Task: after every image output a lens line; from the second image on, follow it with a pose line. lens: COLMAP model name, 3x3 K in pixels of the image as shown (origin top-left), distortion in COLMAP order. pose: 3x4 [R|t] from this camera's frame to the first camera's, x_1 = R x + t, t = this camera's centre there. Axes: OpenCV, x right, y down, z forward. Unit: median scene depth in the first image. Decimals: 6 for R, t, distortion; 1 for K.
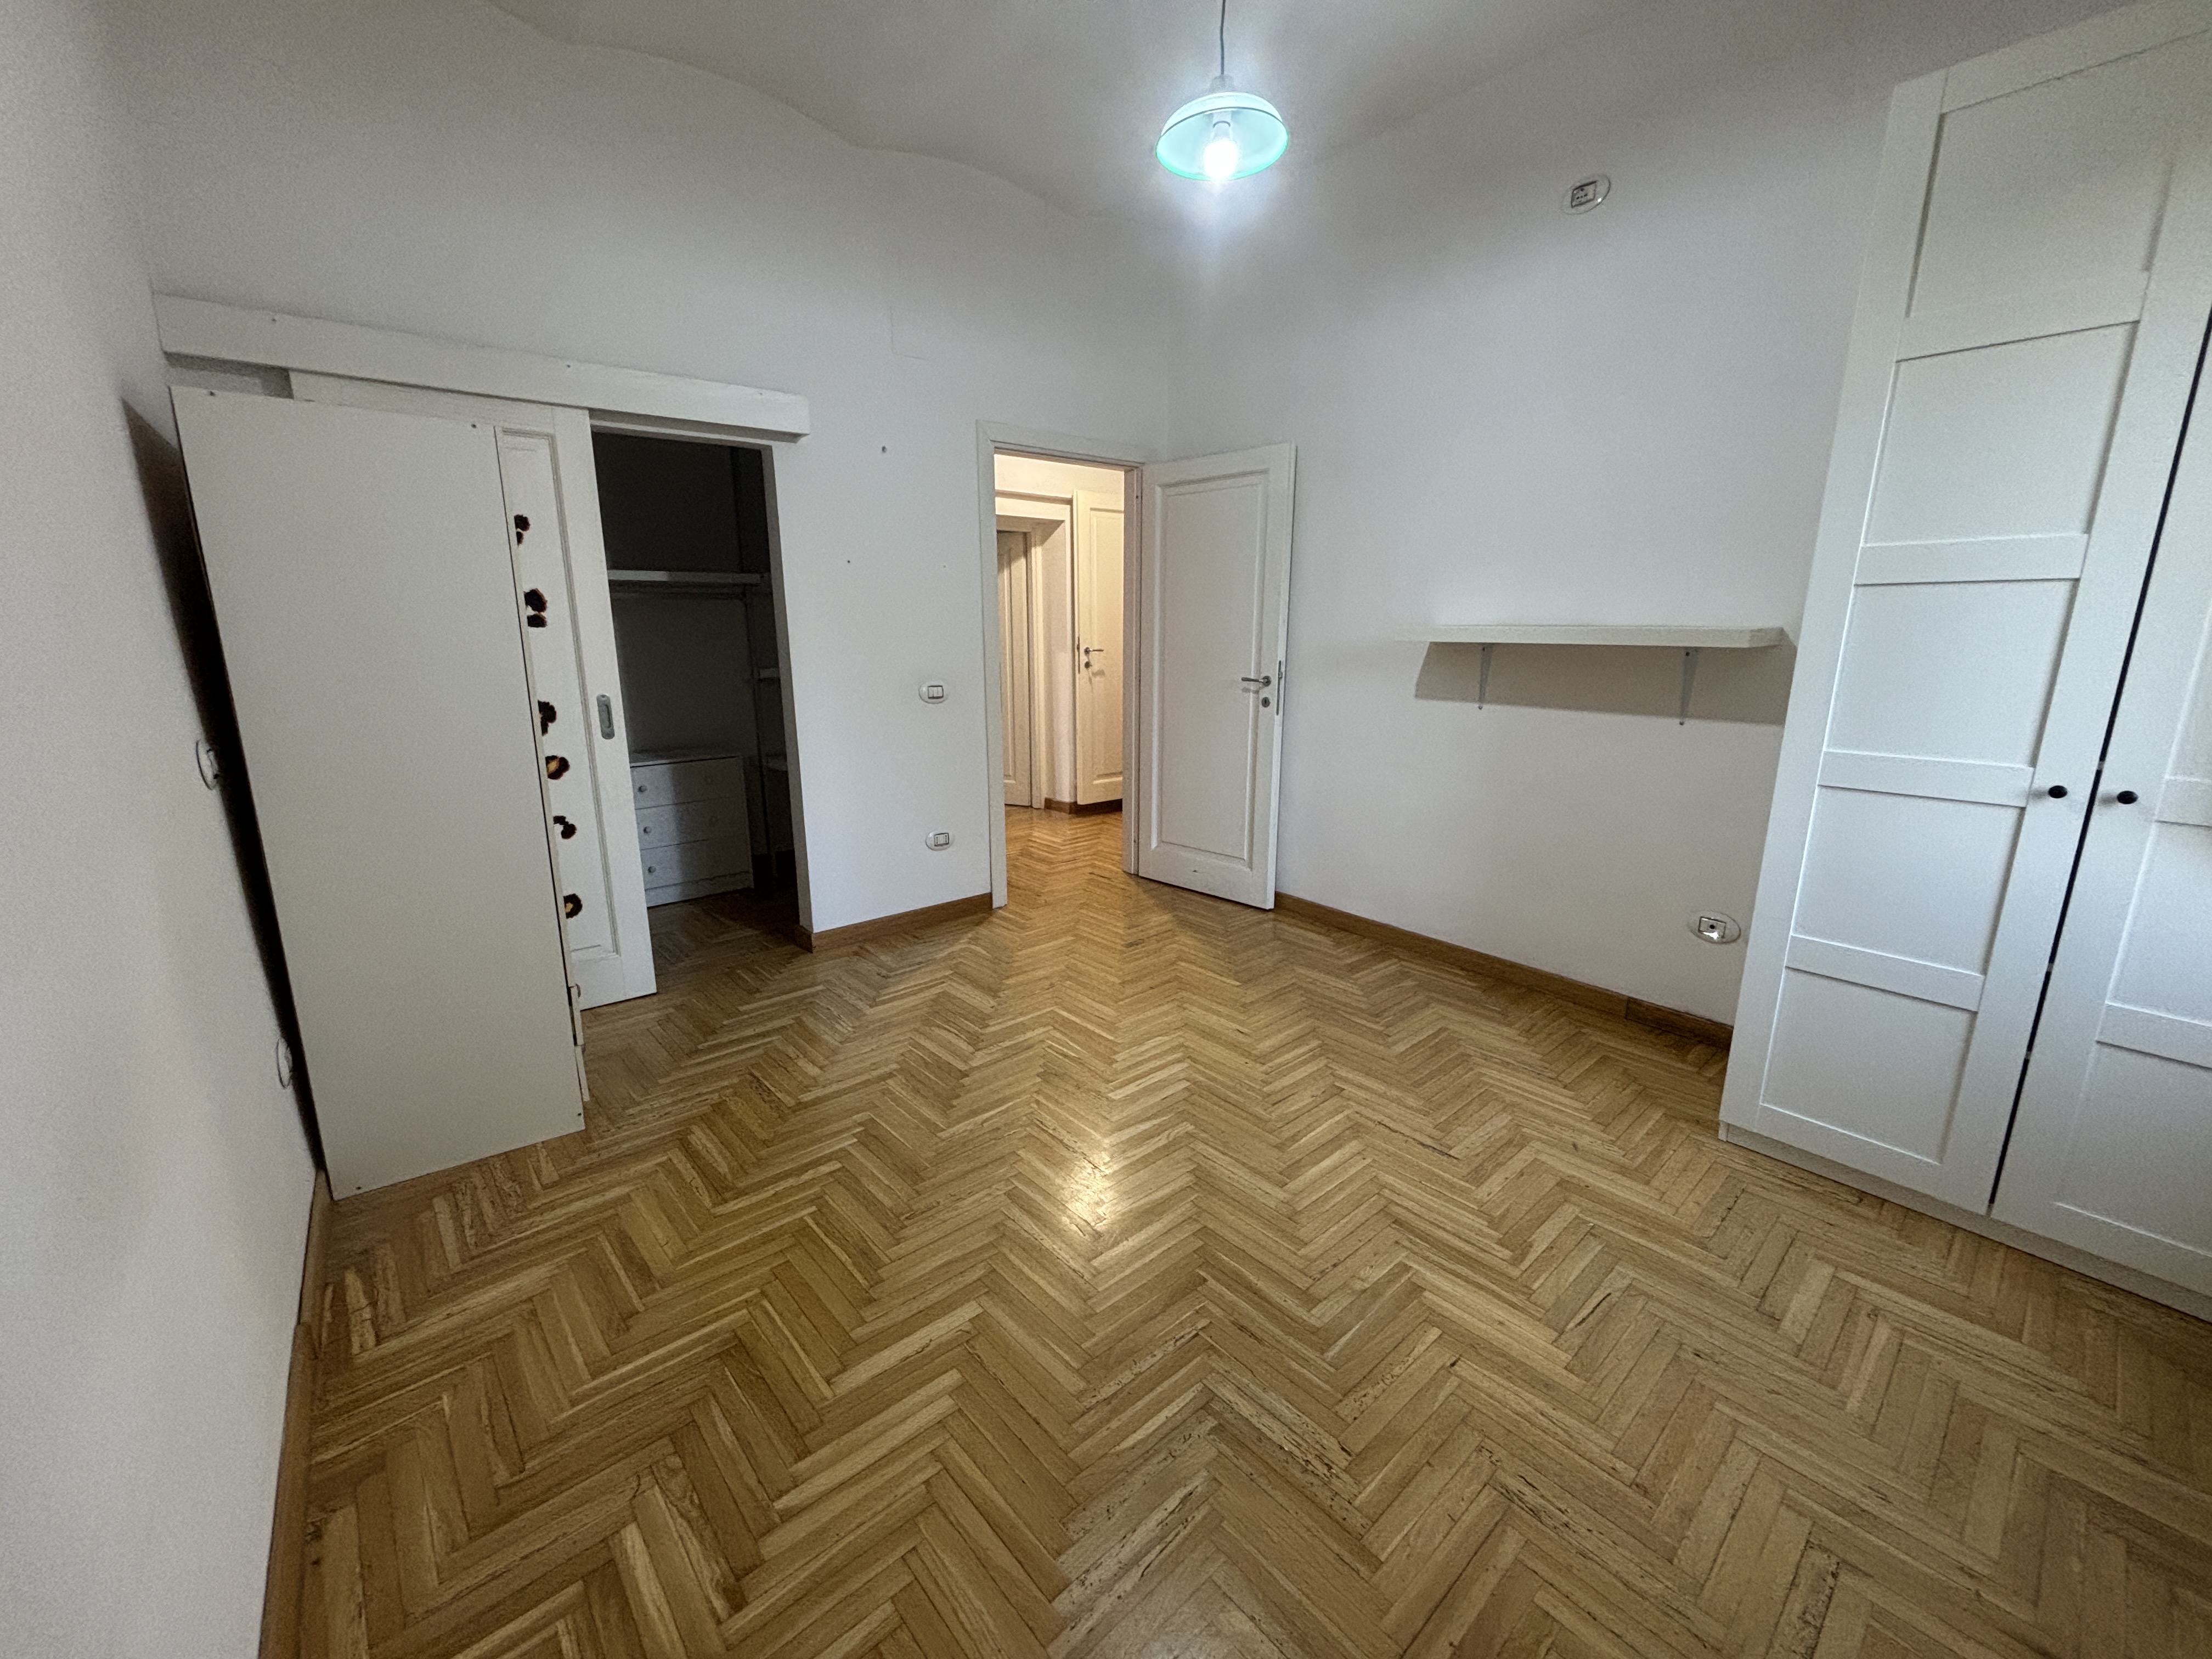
lens RADIAL K [[894.7, 0, 1112.4], [0, 894.7, 835.6], [0, 0, 1]] dist [0.000654, 0.001405]
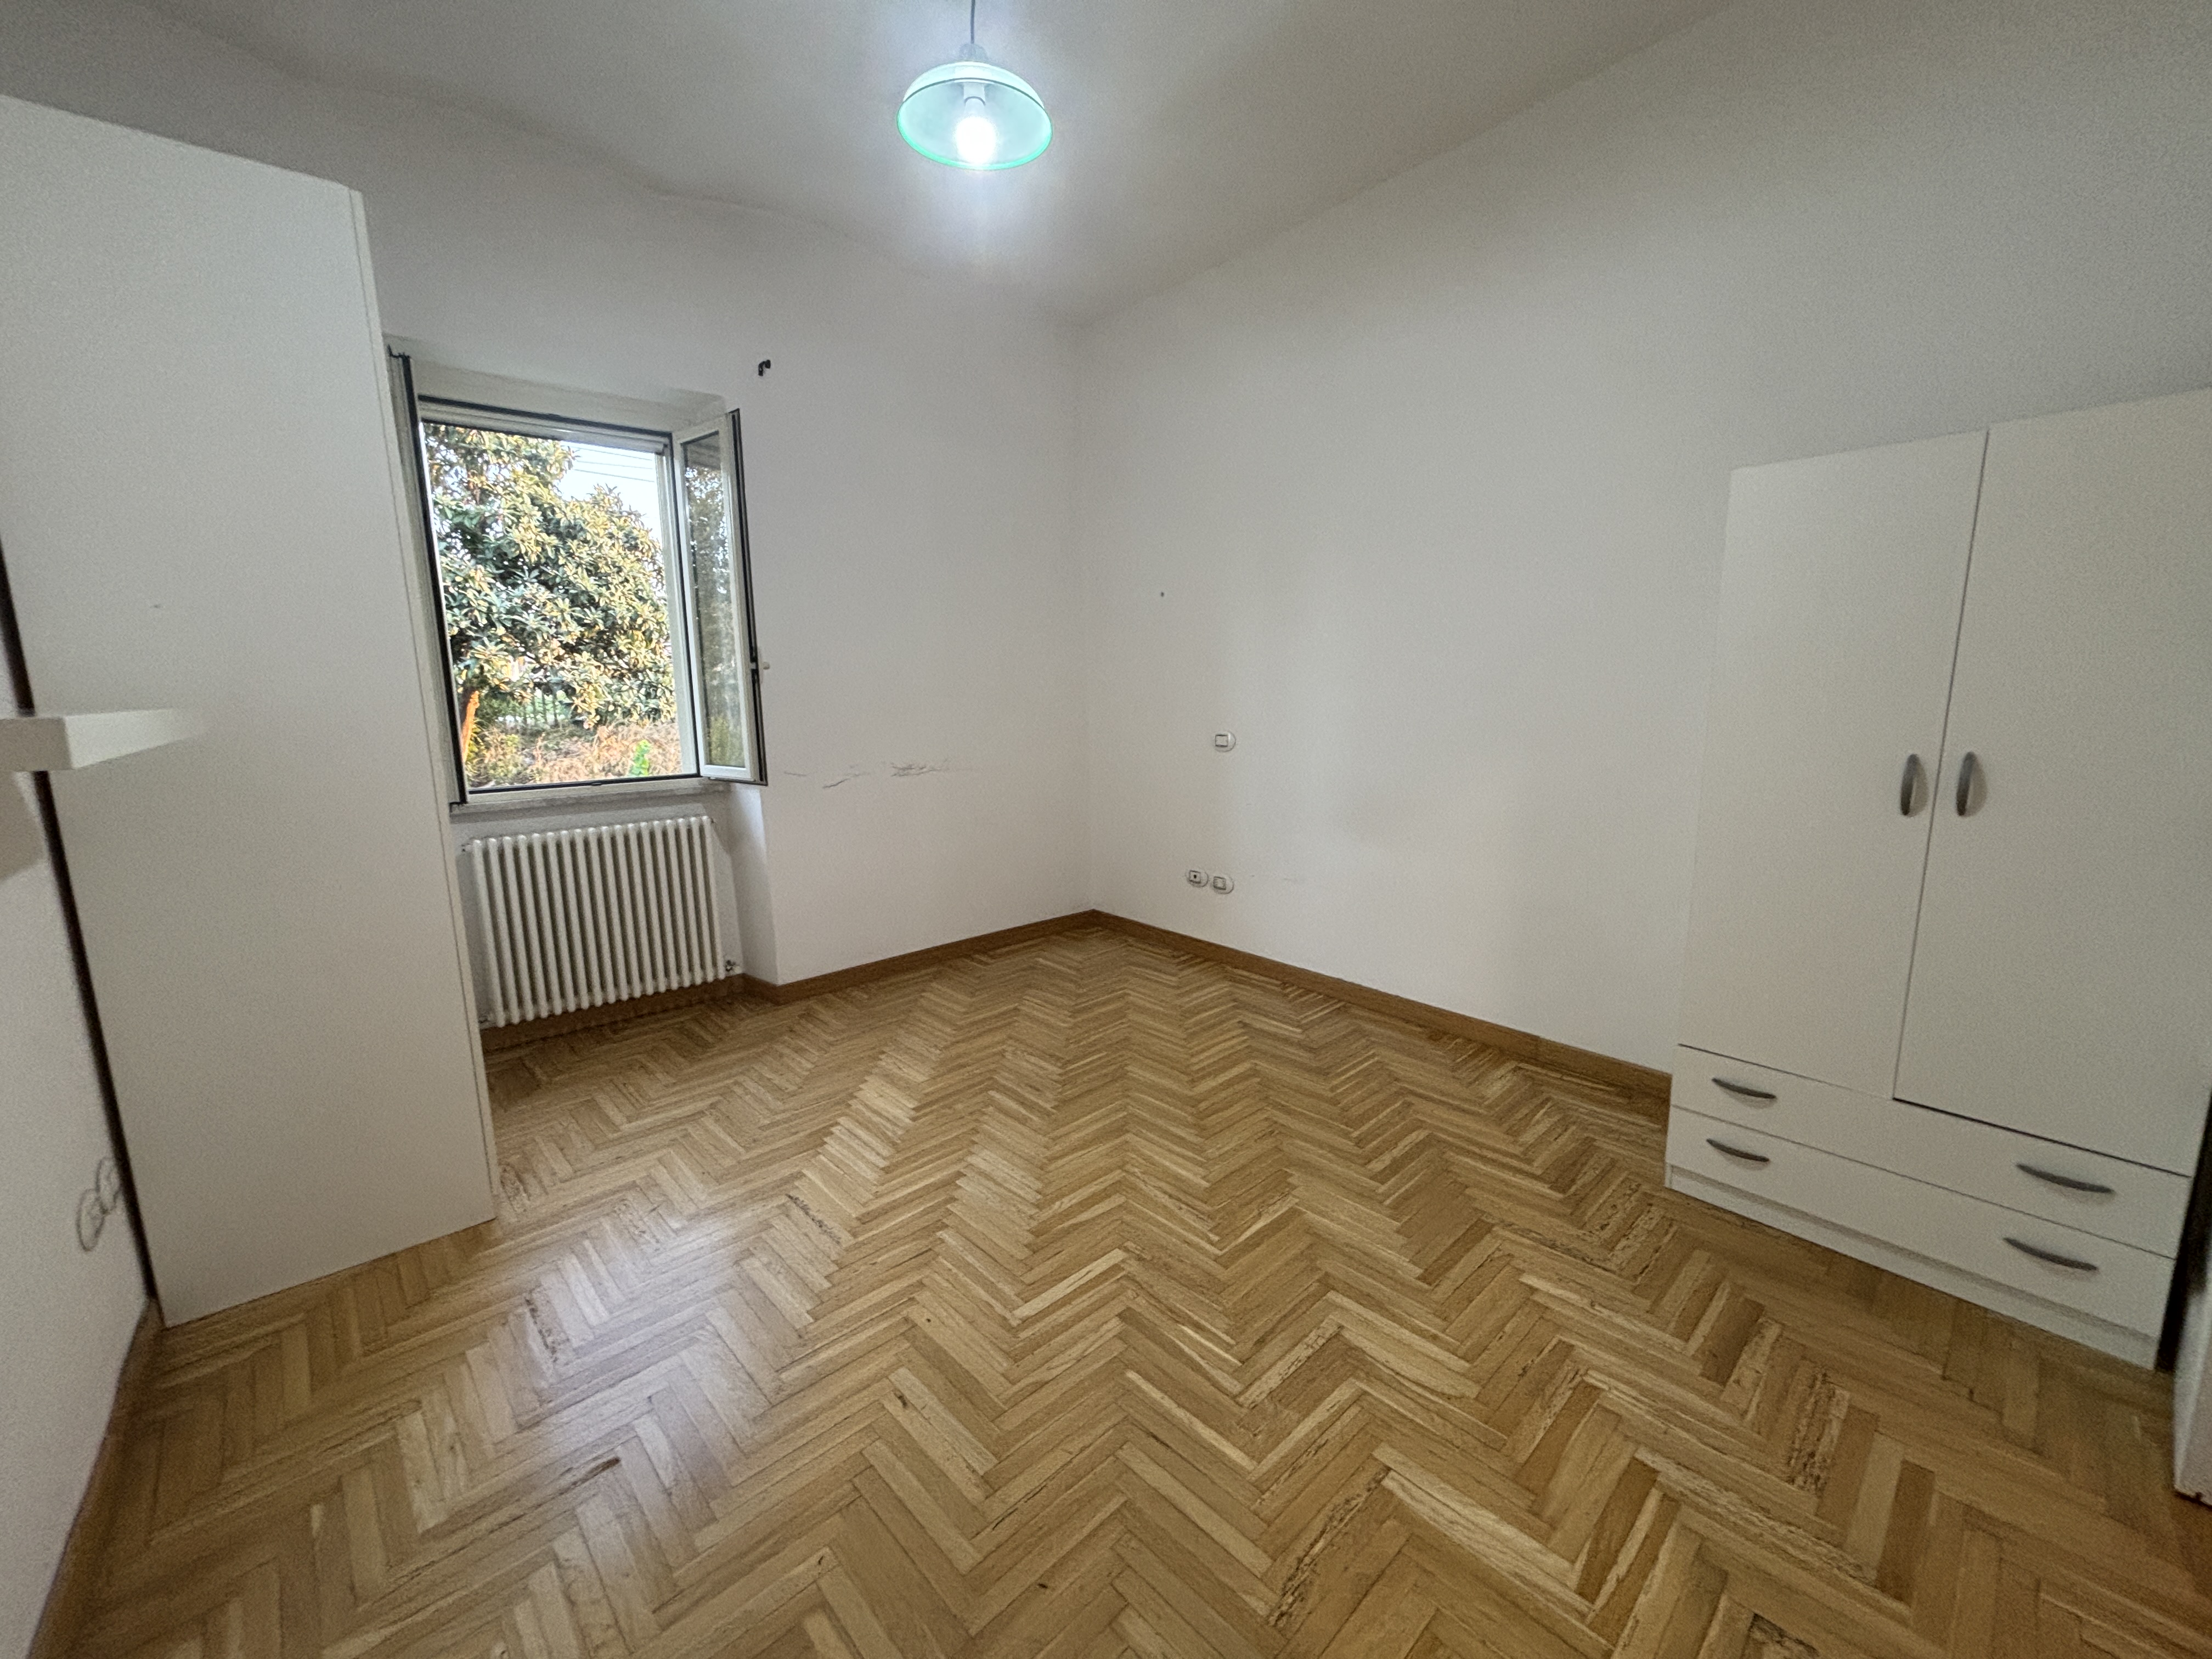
lens RADIAL K [[894.7, 0, 1104.4], [0, 894.7, 824.6], [0, 0, 1]] dist [0.000654, 0.001405]
pose [[-0.999647, 0.022338, -0.014359, 0.025951], [0.015201, 0.924743, 0.380289, -0.523250], [0.021773, 0.379936, -0.924756, 2.218026]]
